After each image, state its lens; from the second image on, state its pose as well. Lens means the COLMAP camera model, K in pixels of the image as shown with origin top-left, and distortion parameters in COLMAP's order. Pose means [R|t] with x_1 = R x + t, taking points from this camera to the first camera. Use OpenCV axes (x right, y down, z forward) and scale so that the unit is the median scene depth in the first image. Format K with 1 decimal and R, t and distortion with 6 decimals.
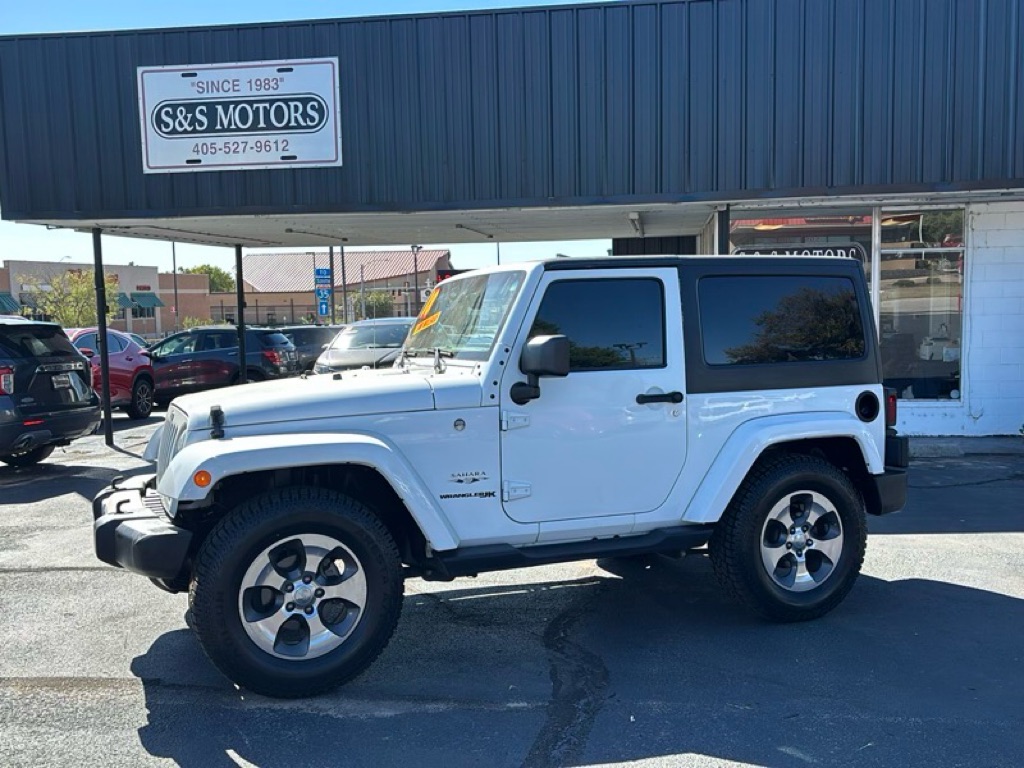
lens RADIAL K [[984.9, 0, 518.0], [0, 984.9, 379.8], [0, 0, 1]] dist [0.020321, 0.000000]
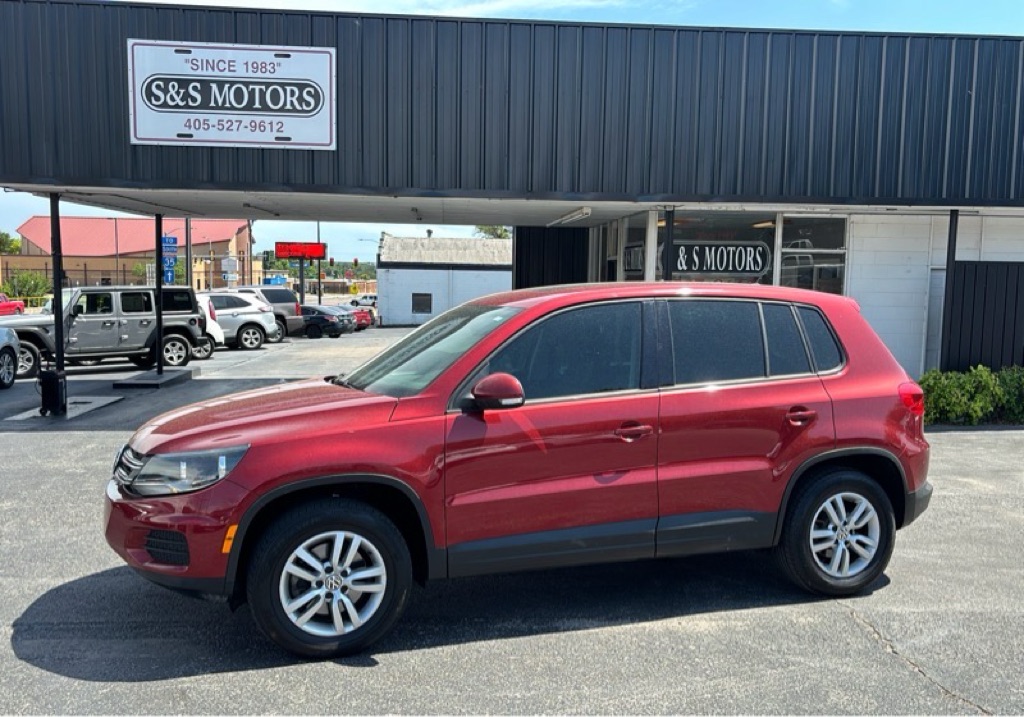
lens RADIAL K [[916.2, 0, 512.9], [0, 916.2, 358.3], [0, 0, 1]] dist [0.020541, -0.001560]
pose [[0.974459, 0.015283, 0.224045, -0.207717], [-0.017327, 0.999824, 0.007163, -0.001677], [-0.223896, -0.010862, 0.974552, -0.014116]]
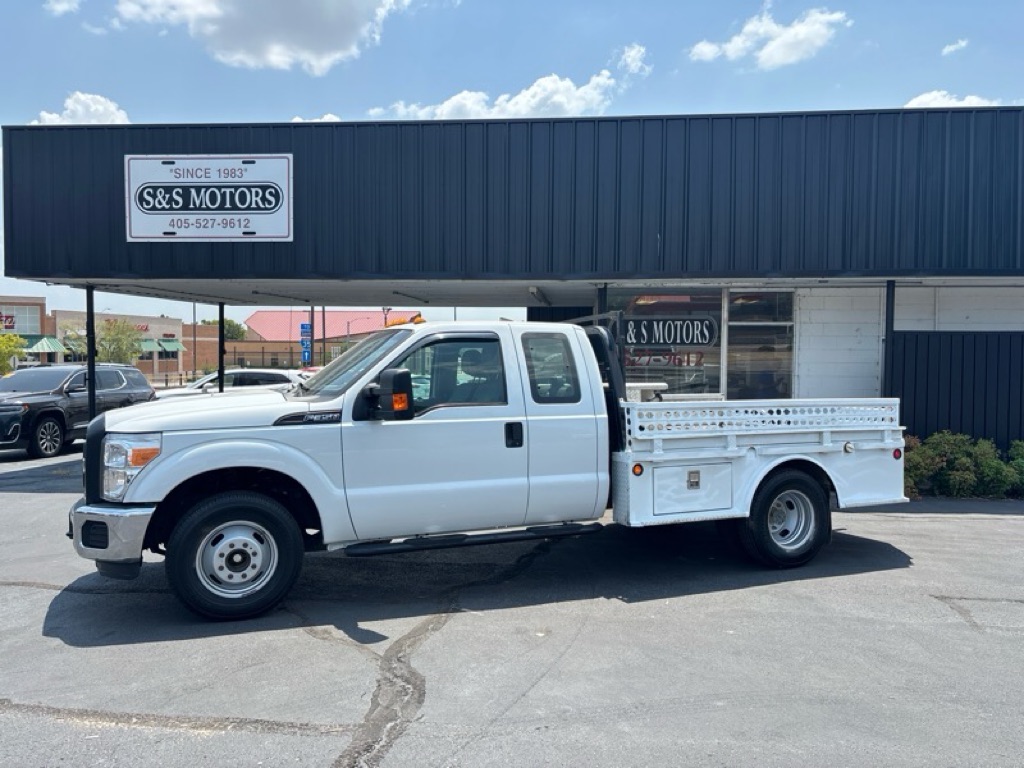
lens RADIAL K [[772.7, 0, 515.7], [0, 772.7, 375.8], [0, 0, 1]] dist [0.028239, -0.011544]
pose [[0.998274, 0.025039, 0.053114, 0.049155], [-0.022262, 0.998385, -0.052259, -0.006688], [-0.054337, 0.050986, 0.997220, 0.036737]]
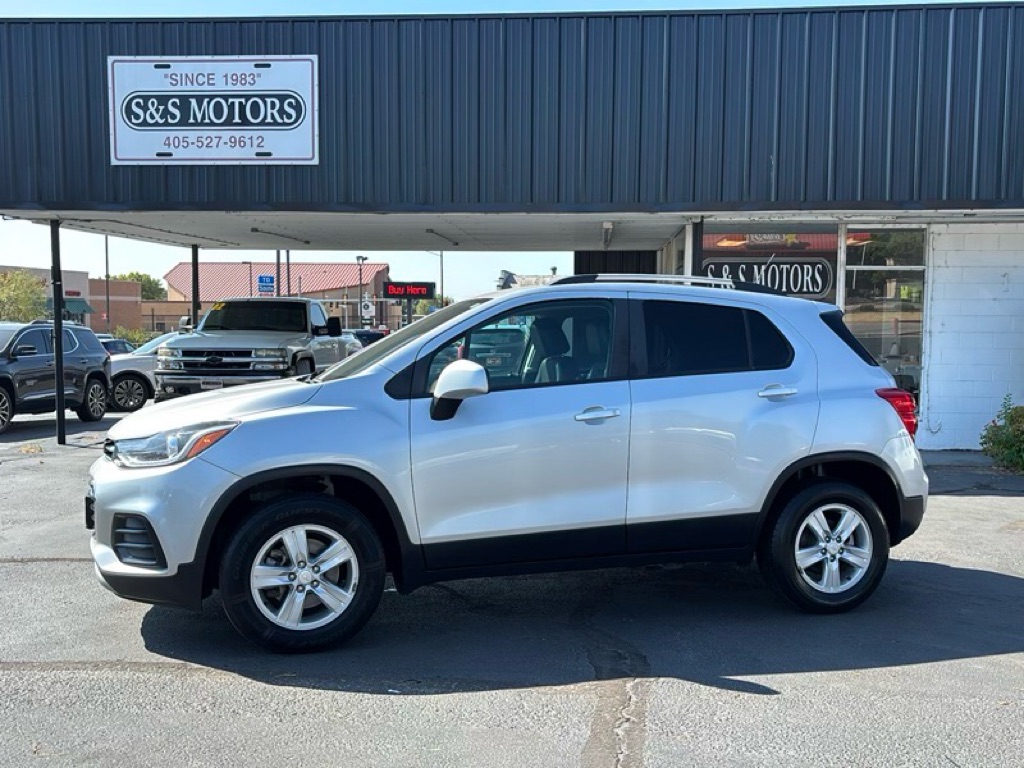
lens RADIAL K [[984.9, 0, 517.1], [0, 984.9, 380.7], [0, 0, 1]] dist [0.020321, 0.000000]
pose [[0.997565, 0.022469, 0.066020, -0.039413], [-0.021313, 0.999608, -0.018167, 0.013453], [-0.066402, 0.016715, 0.997653, 0.003216]]
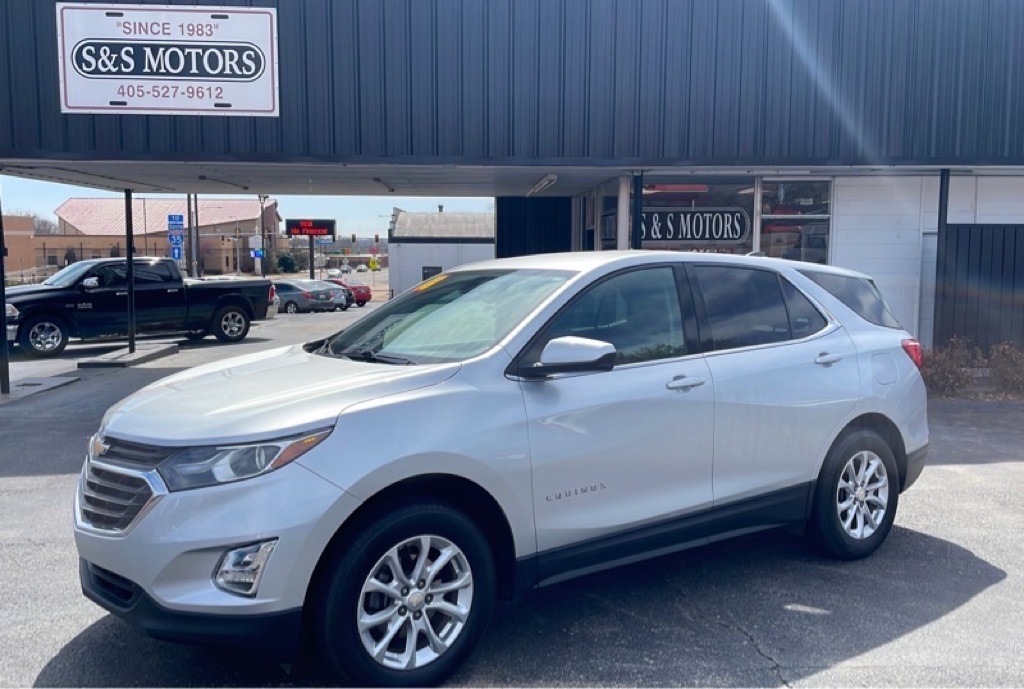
lens RADIAL K [[878.5, 0, 511.6], [0, 878.5, 318.2], [0, 0, 1]] dist [0.076640, -0.095471]
pose [[0.980143, 0.005759, 0.198209, -0.121533], [-0.005045, 0.999979, -0.004106, -0.007387], [-0.198229, 0.003024, 0.980151, 0.062896]]
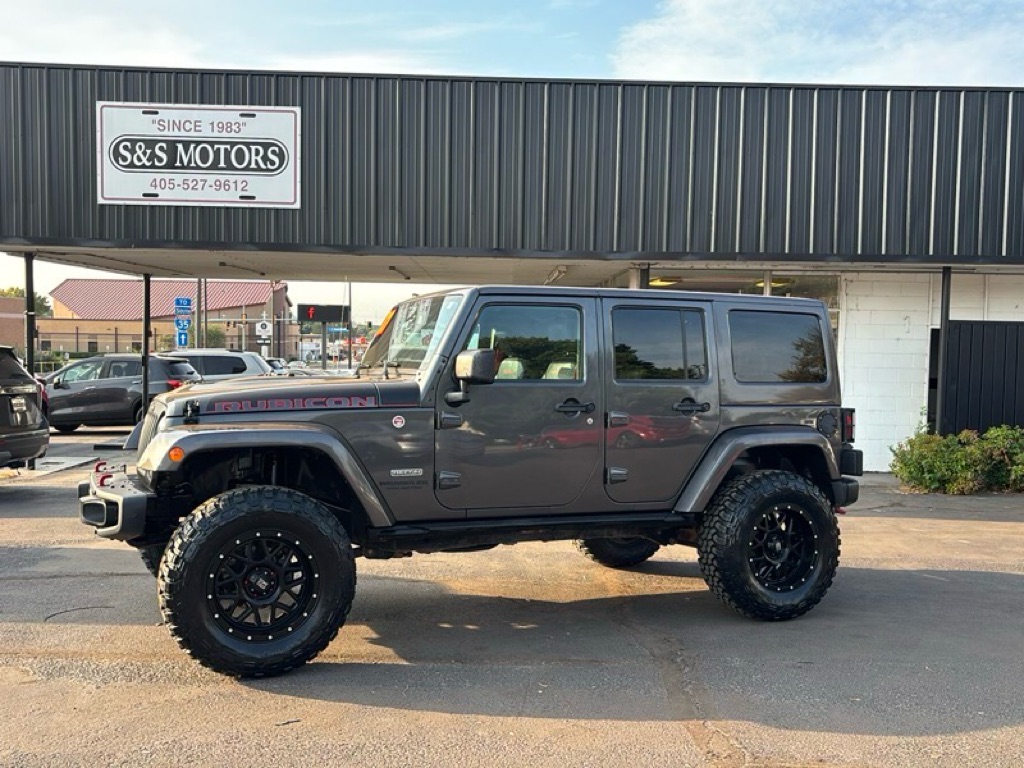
lens RADIAL K [[984.9, 0, 516.0], [0, 984.9, 381.8], [0, 0, 1]] dist [0.020321, 0.000000]
pose [[0.984972, 0.029882, 0.170111, -0.122446], [-0.023335, 0.998913, -0.040356, 0.007181], [-0.171132, 0.035780, 0.984598, -0.078498]]
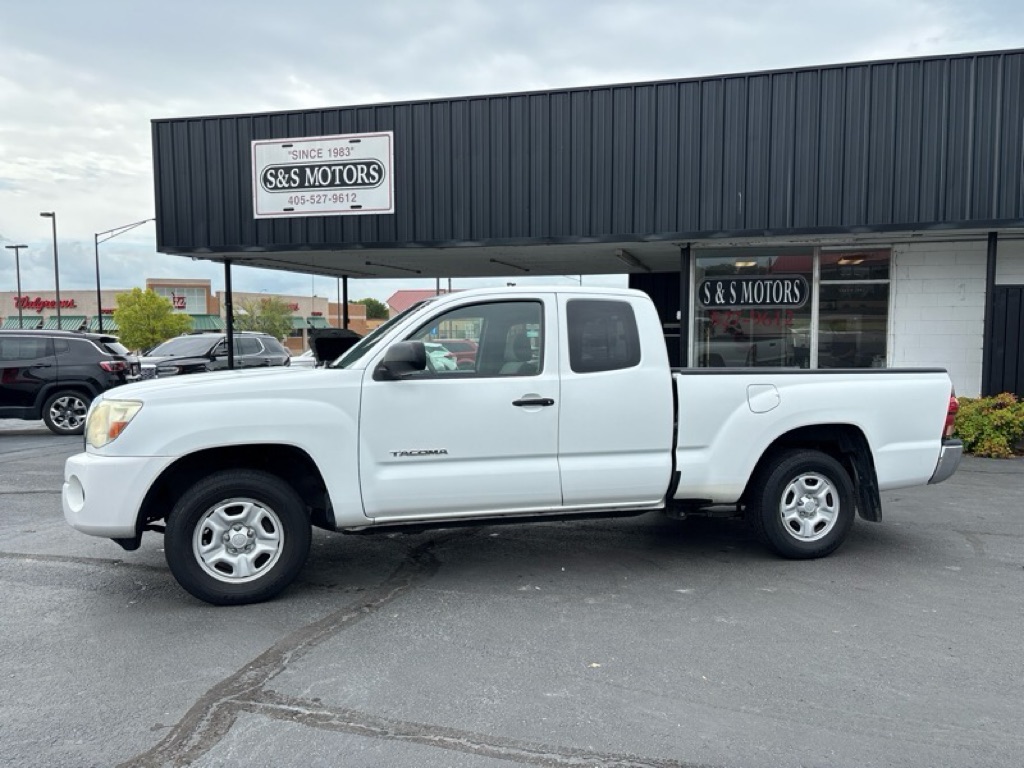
lens RADIAL K [[772.7, 0, 517.9], [0, 772.7, 376.9], [0, 0, 1]] dist [0.028239, -0.011544]
pose [[0.992763, 0.025895, -0.117264, 0.113416], [-0.028093, 0.999459, -0.017124, 0.016867], [0.116757, 0.020294, 0.992953, -0.010919]]
